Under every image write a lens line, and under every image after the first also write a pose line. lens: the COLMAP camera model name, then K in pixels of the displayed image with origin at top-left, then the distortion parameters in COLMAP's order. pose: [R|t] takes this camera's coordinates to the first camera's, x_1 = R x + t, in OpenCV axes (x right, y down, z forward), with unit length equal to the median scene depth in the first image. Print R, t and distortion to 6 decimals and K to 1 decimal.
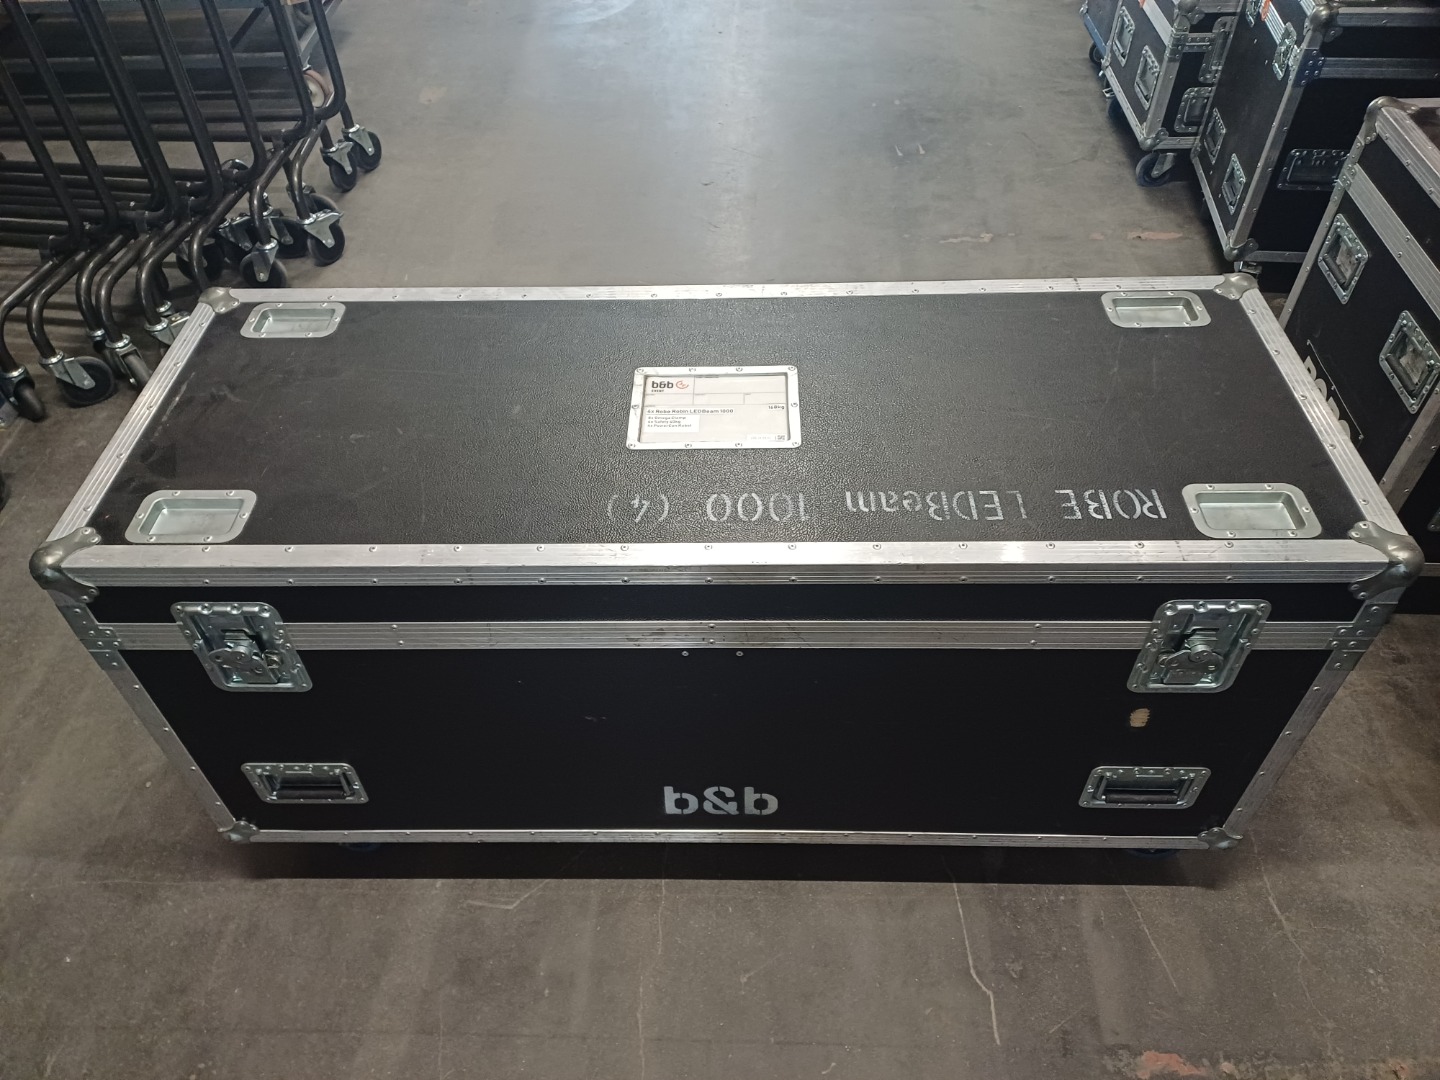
lens RADIAL K [[1056.4, 0, 720.9], [0, 1056.4, 432.8], [0, 0, 1]] dist [0.006396, -0.003359]
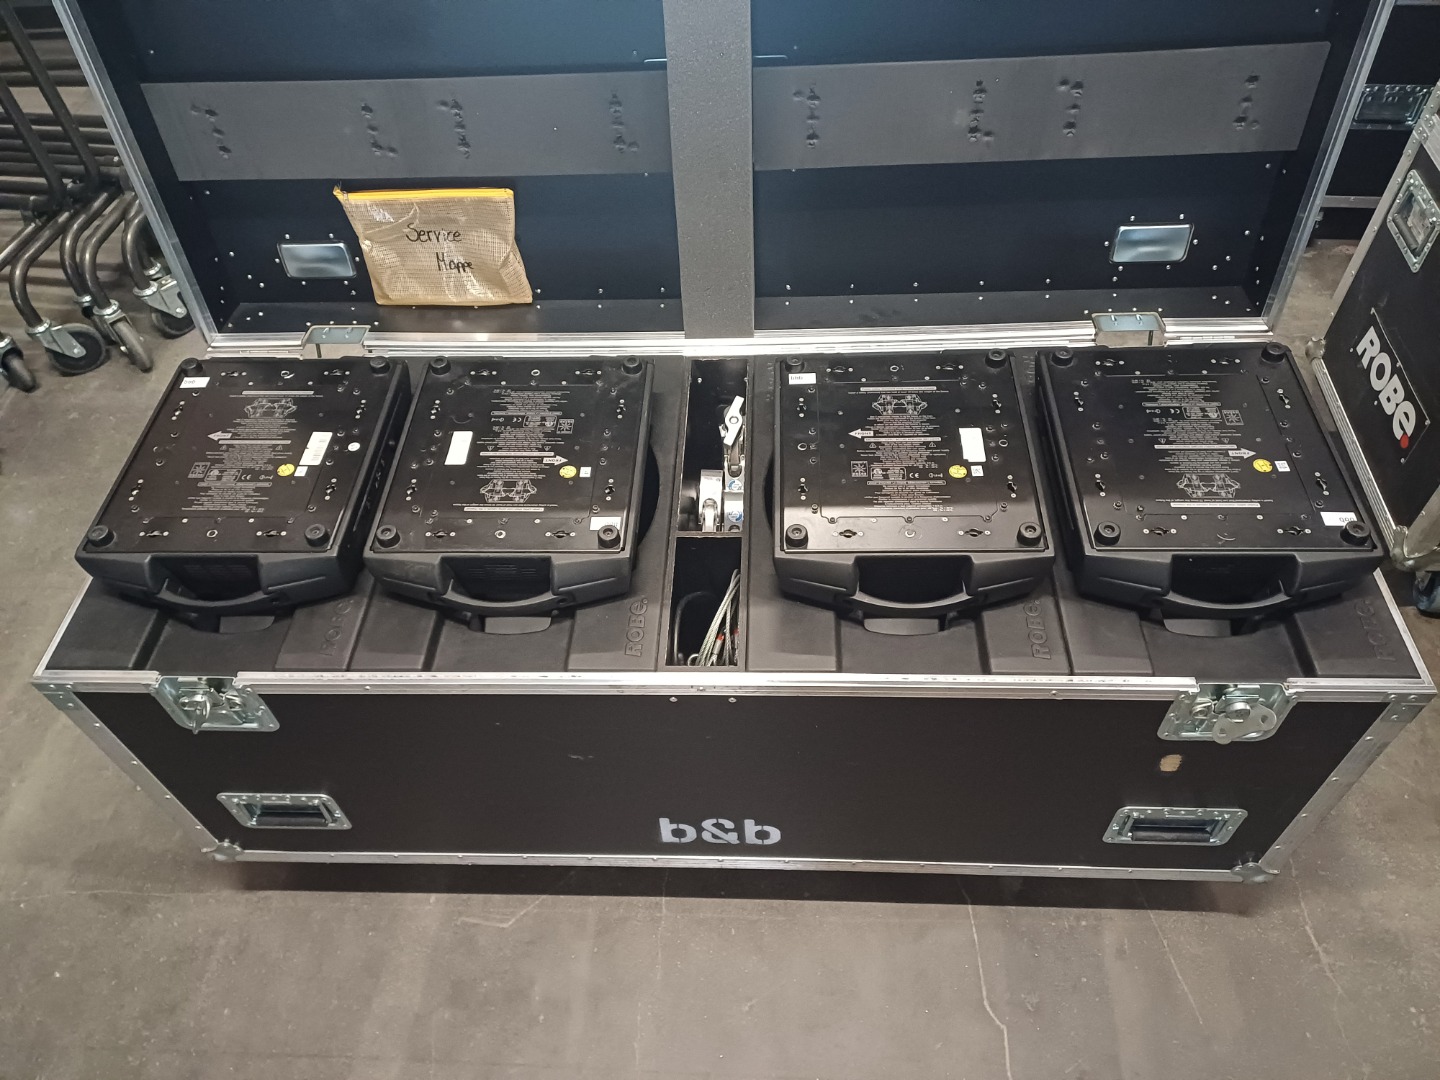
lens RADIAL K [[1072.3, 0, 717.9], [0, 1072.3, 437.4], [0, 0, 1]] dist [0.004660, -0.002732]
pose [[0.999438, -0.002146, -0.033438, 0.028526], [0.004759, 0.996921, 0.078272, -0.071827], [0.033168, -0.078387, 0.996371, 0.066001]]
